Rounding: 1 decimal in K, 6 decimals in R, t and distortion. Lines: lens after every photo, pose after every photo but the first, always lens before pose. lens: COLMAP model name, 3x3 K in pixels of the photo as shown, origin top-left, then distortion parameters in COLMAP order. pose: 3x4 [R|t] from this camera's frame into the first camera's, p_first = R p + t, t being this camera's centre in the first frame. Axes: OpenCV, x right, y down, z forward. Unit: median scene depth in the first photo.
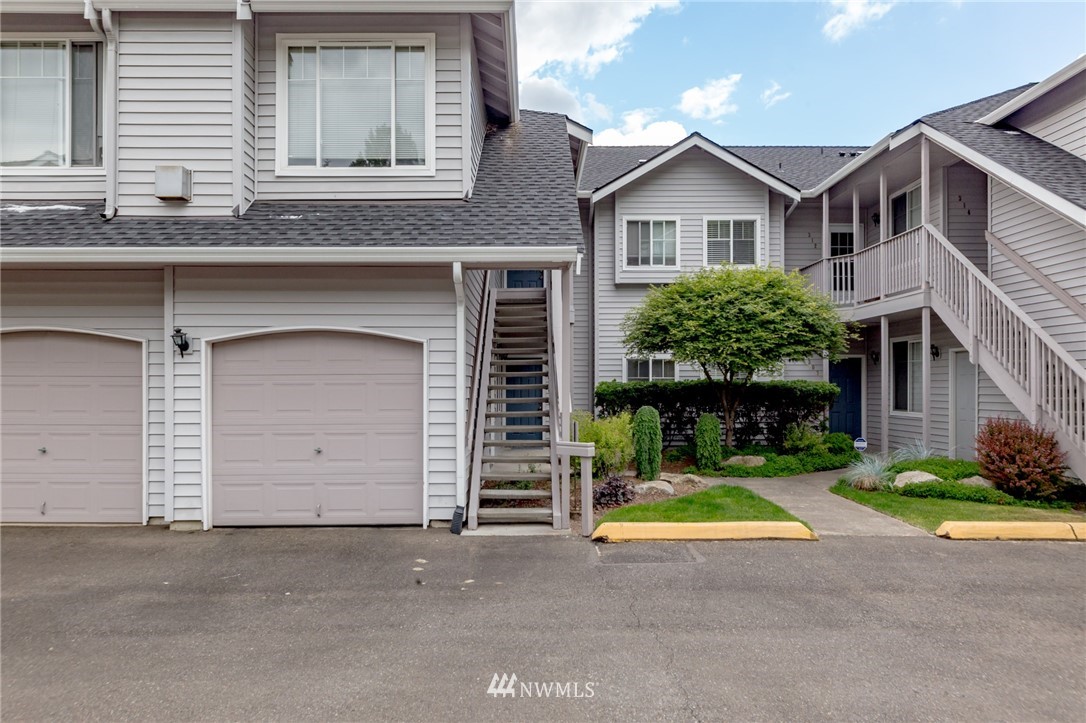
lens RADIAL K [[727.7, 0, 538.6], [0, 727.7, 386.6], [0, 0, 1]] dist [0.011144, -0.013111]
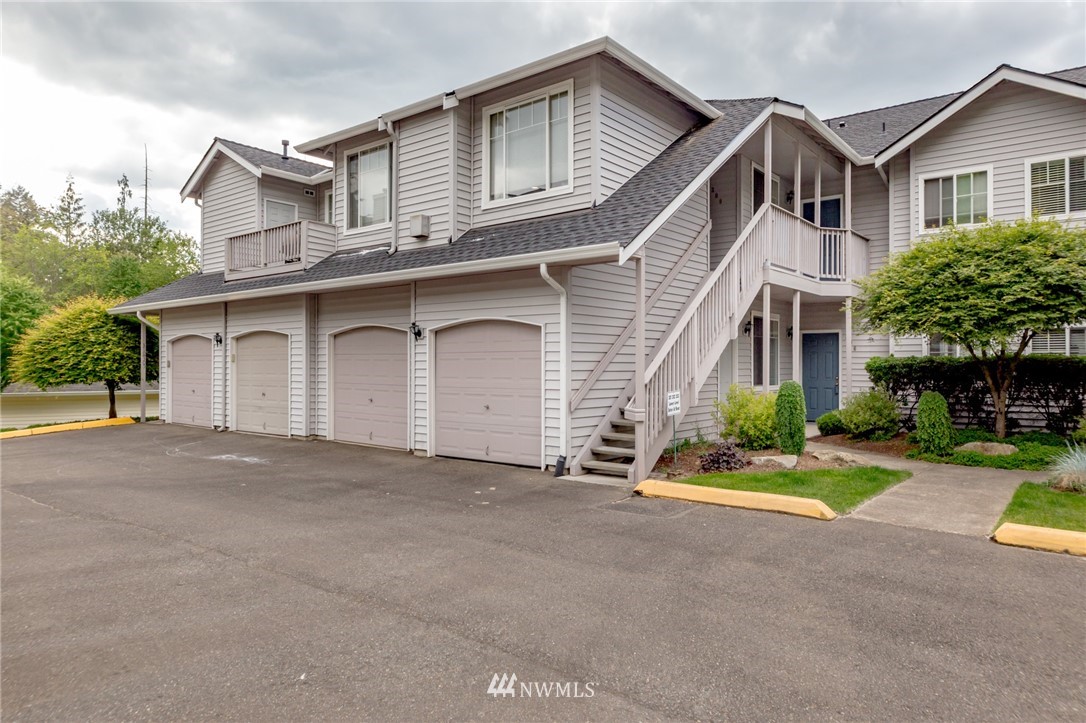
lens RADIAL K [[698.8, 0, 541.6], [0, 698.8, 359.7], [0, 0, 1]] dist [0.005528, -0.006426]
pose [[0.770145, -0.000769, -0.637868, 0.614852], [-0.002503, 0.999988, -0.004228, 0.003758], [0.637863, 0.004853, 0.770134, 0.045238]]
